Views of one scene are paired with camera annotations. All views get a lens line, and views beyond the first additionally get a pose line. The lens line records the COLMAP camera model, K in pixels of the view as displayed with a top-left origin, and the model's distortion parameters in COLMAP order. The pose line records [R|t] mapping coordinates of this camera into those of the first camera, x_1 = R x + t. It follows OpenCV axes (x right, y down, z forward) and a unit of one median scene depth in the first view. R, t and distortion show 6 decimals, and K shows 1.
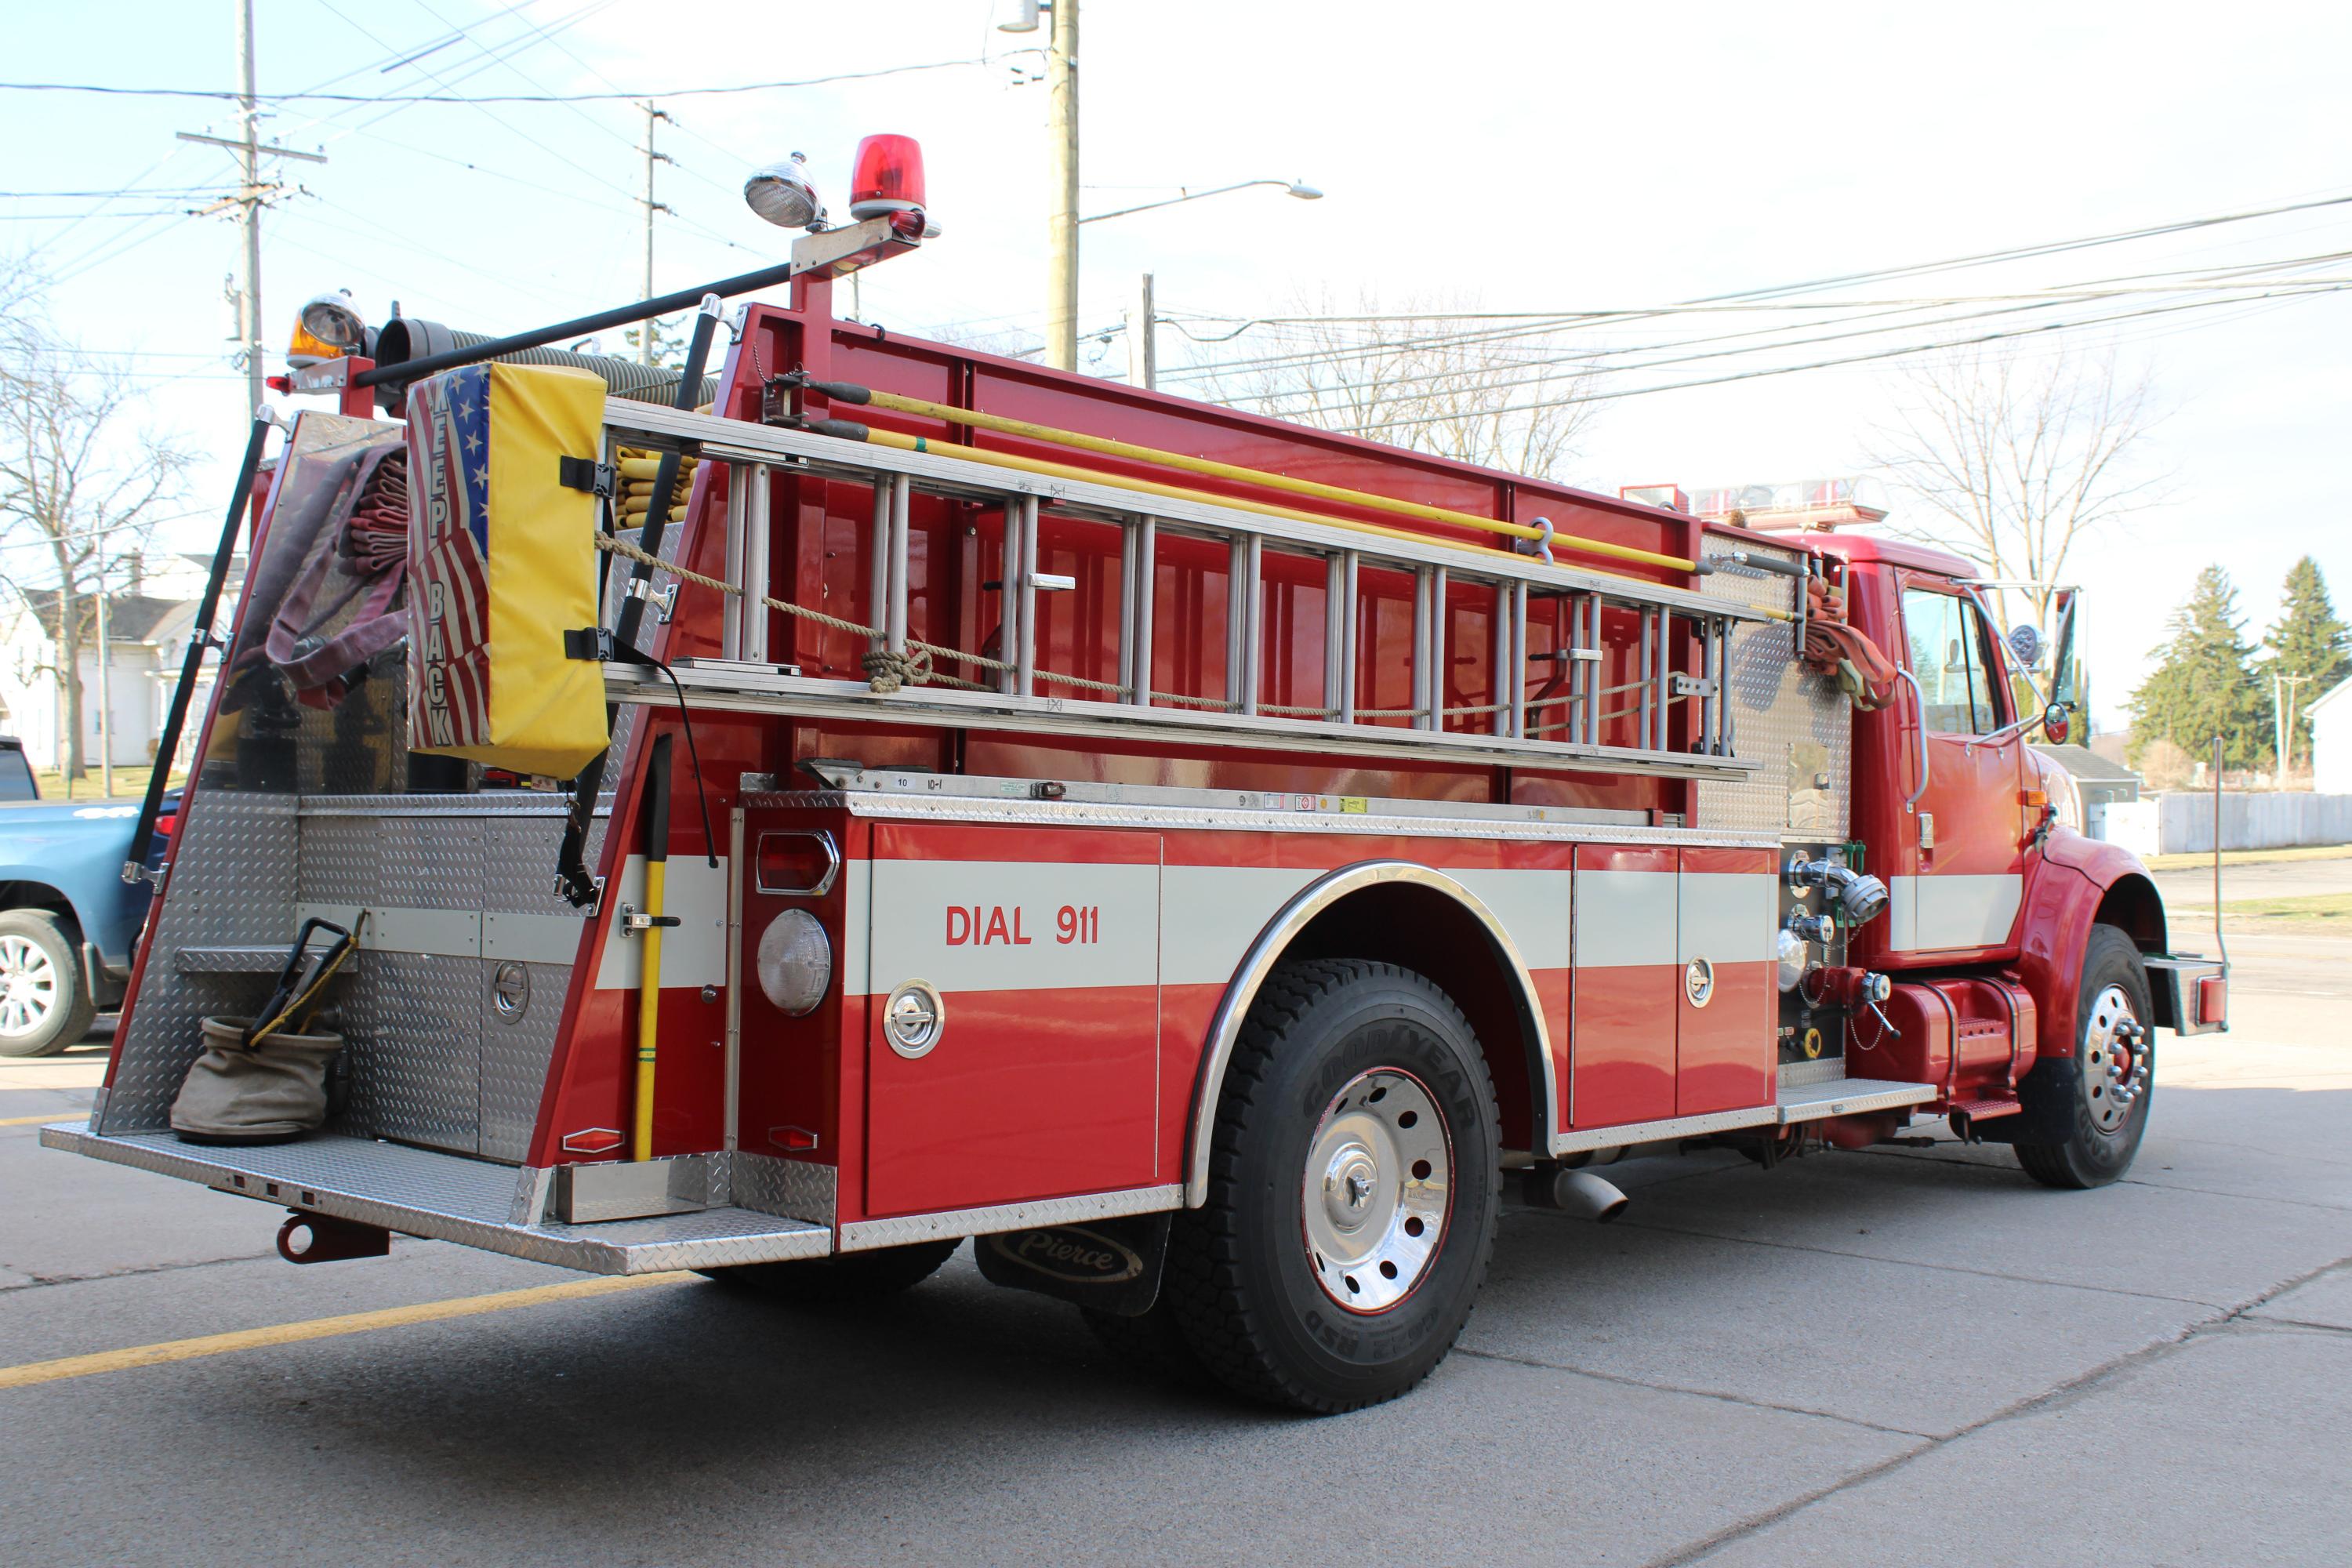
lens RADIAL K [[2485.9, 0, 1166.2], [0, 2485.9, 788.3], [0, 0, 1]] dist [-0.118694, 0.148844]
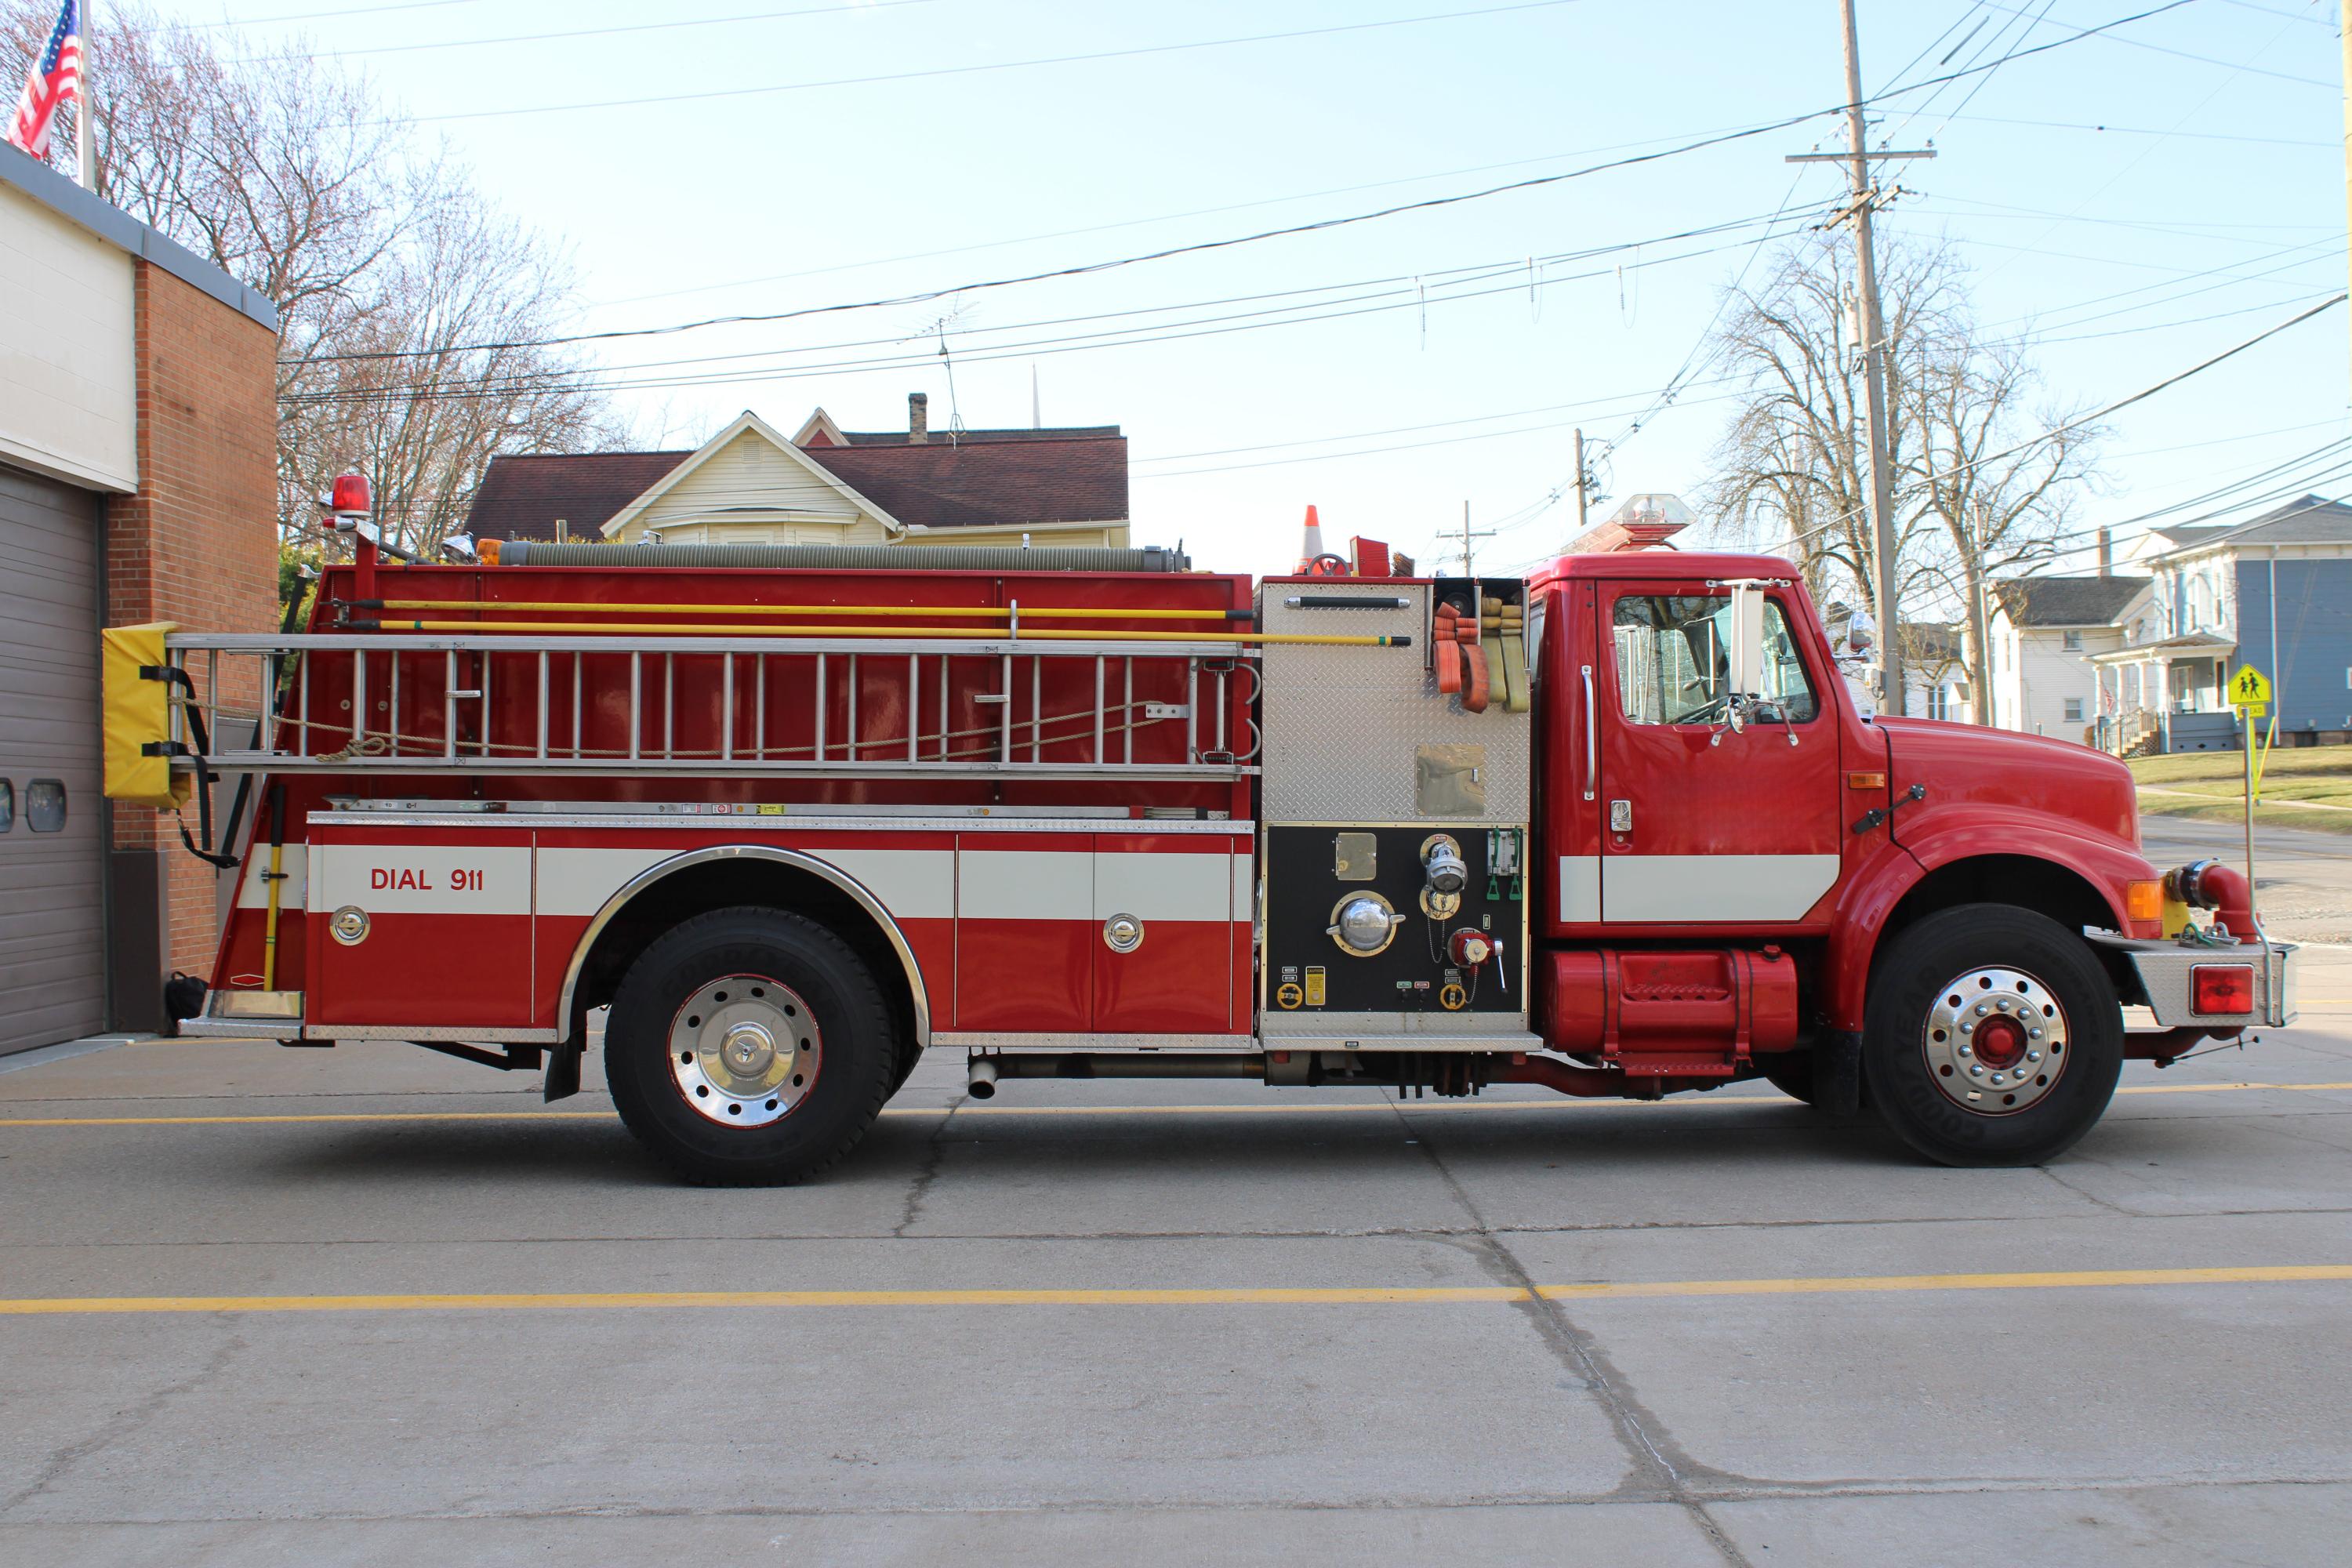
lens RADIAL K [[2730.8, 0, 1107.4], [0, 2730.8, 779.2], [0, 0, 1]] dist [-0.087843, 0.032288]
pose [[0.674718, -0.023636, -0.737697, 1.499928], [0.024916, 0.999647, -0.009240, 0.008976], [0.737655, -0.012145, 0.675069, -0.009689]]
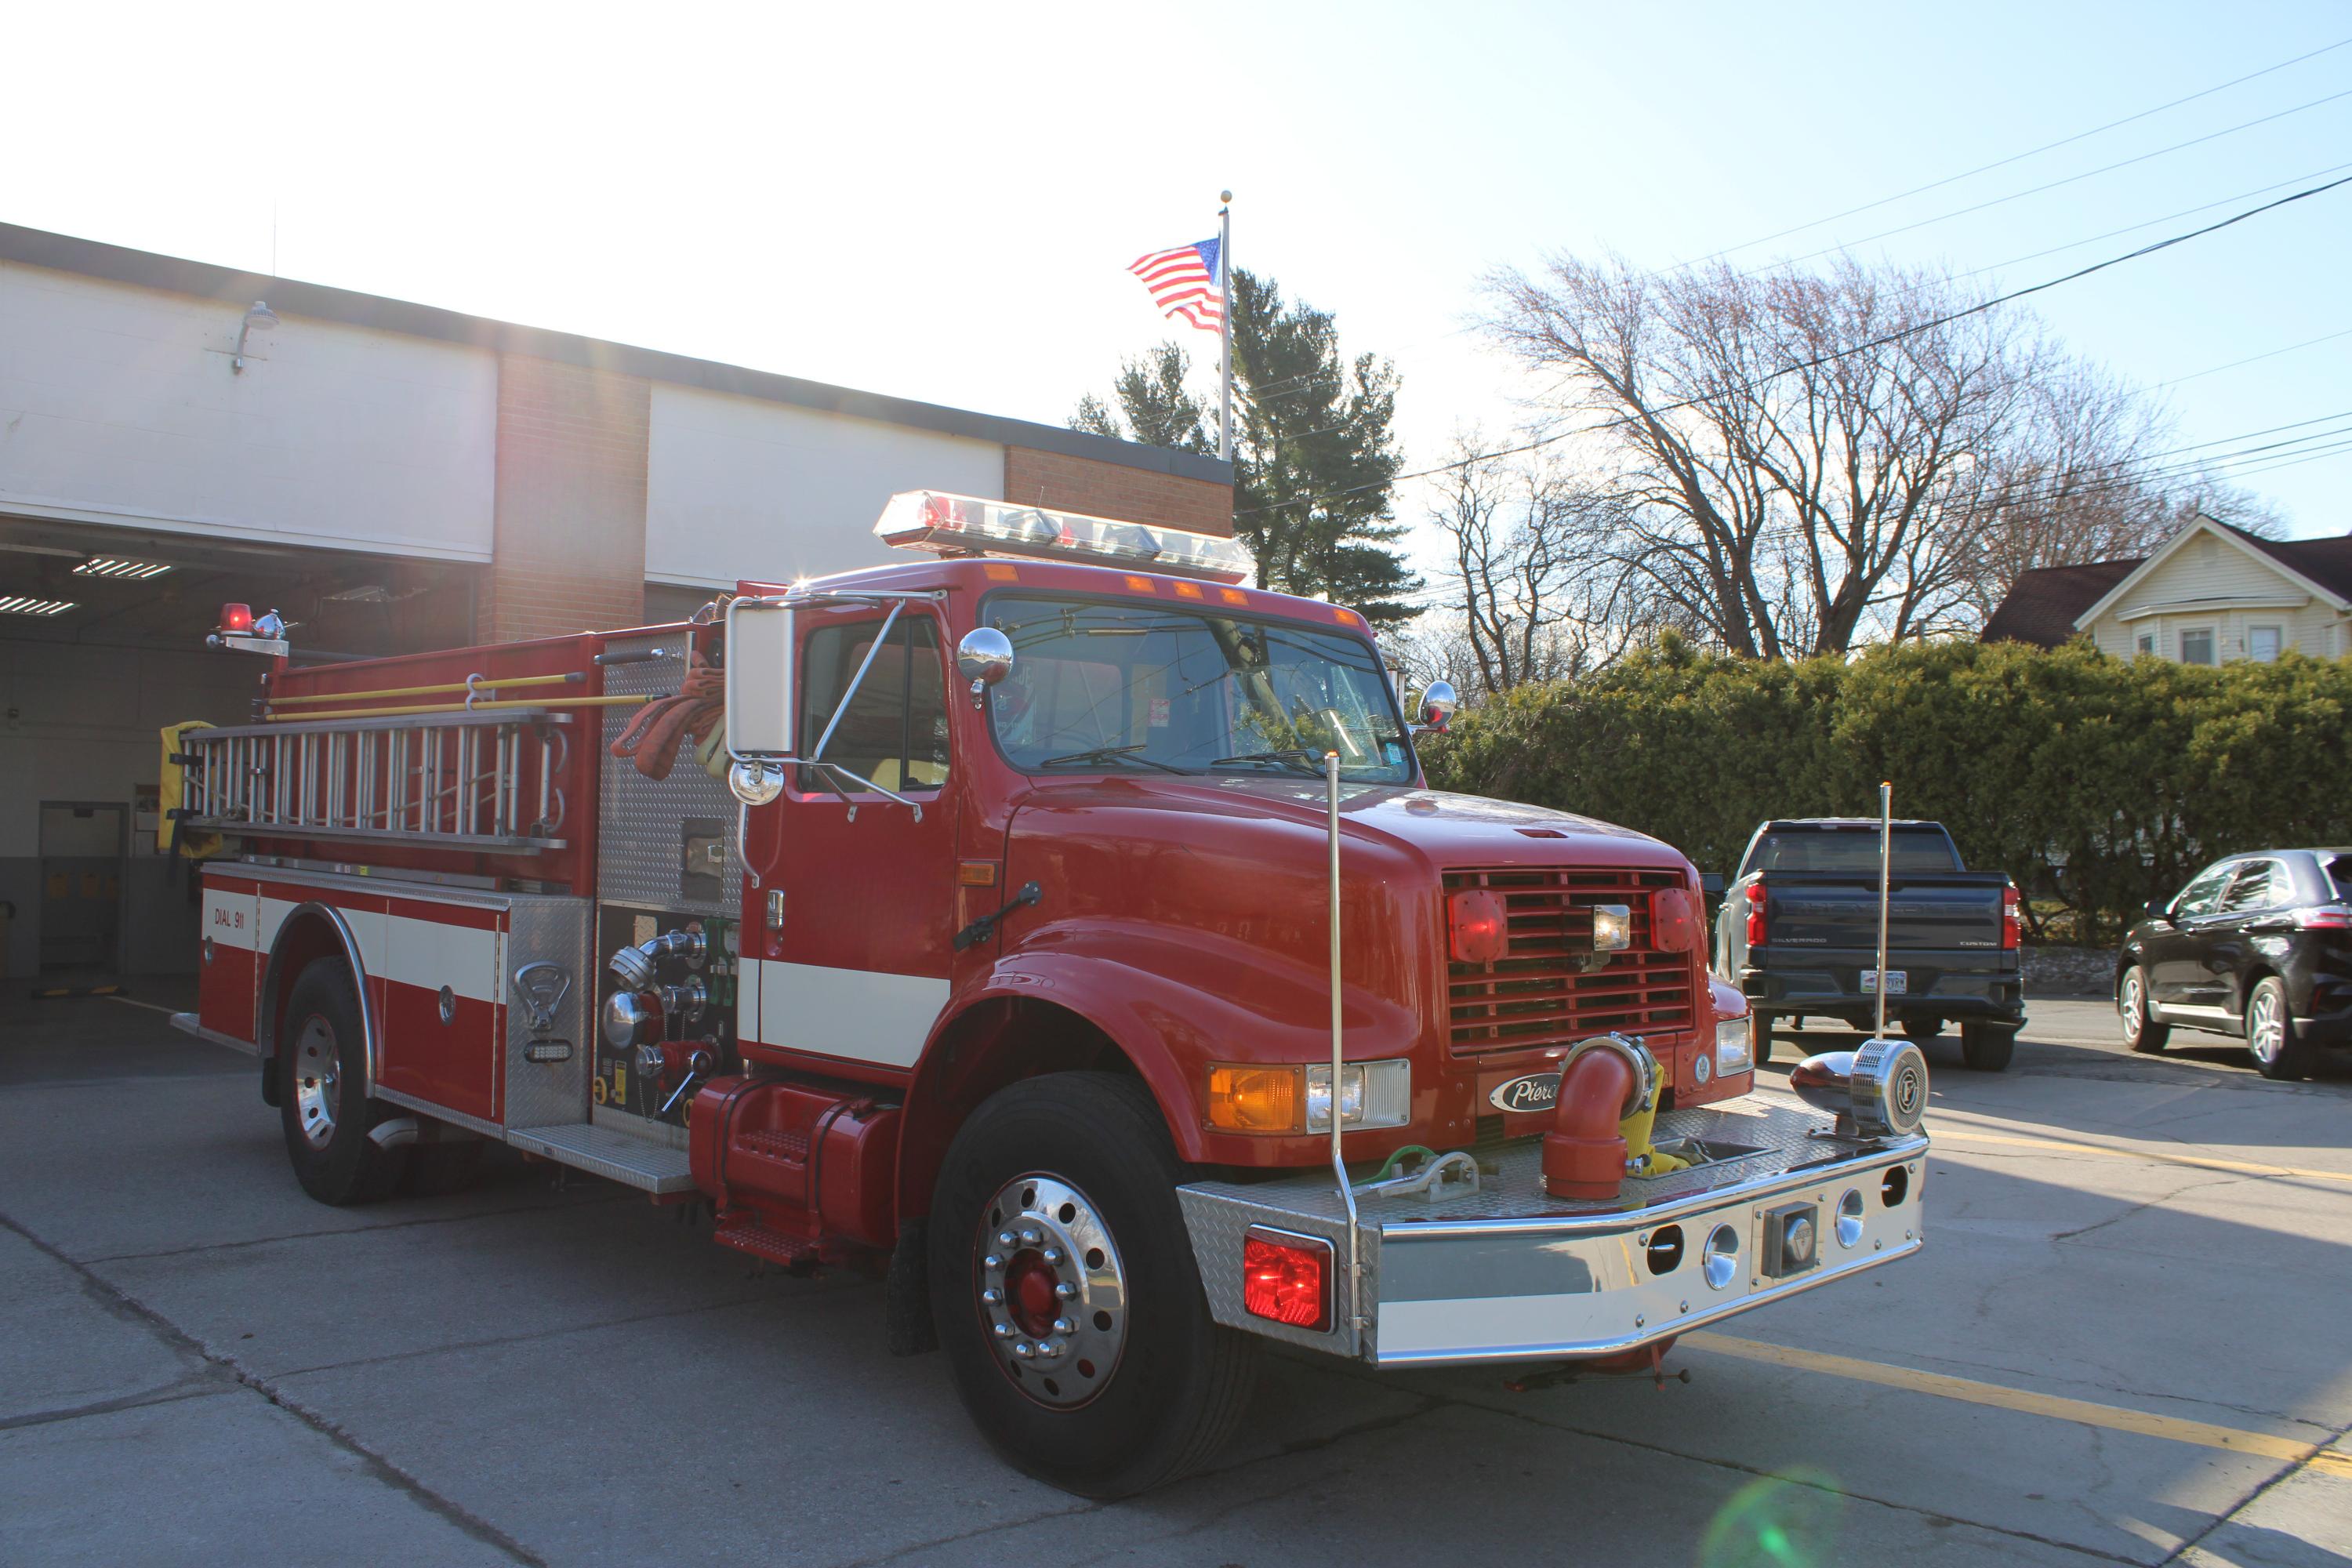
lens RADIAL K [[1931.2, 0, 1165.2], [0, 1931.2, 782.3], [0, 0, 1]] dist [-0.162933, 0.140687]
pose [[-0.072646, -0.042863, -0.996436, 1.381892], [0.000213, 0.999075, -0.042992, 0.001554], [0.997358, -0.003335, -0.072569, 1.673924]]
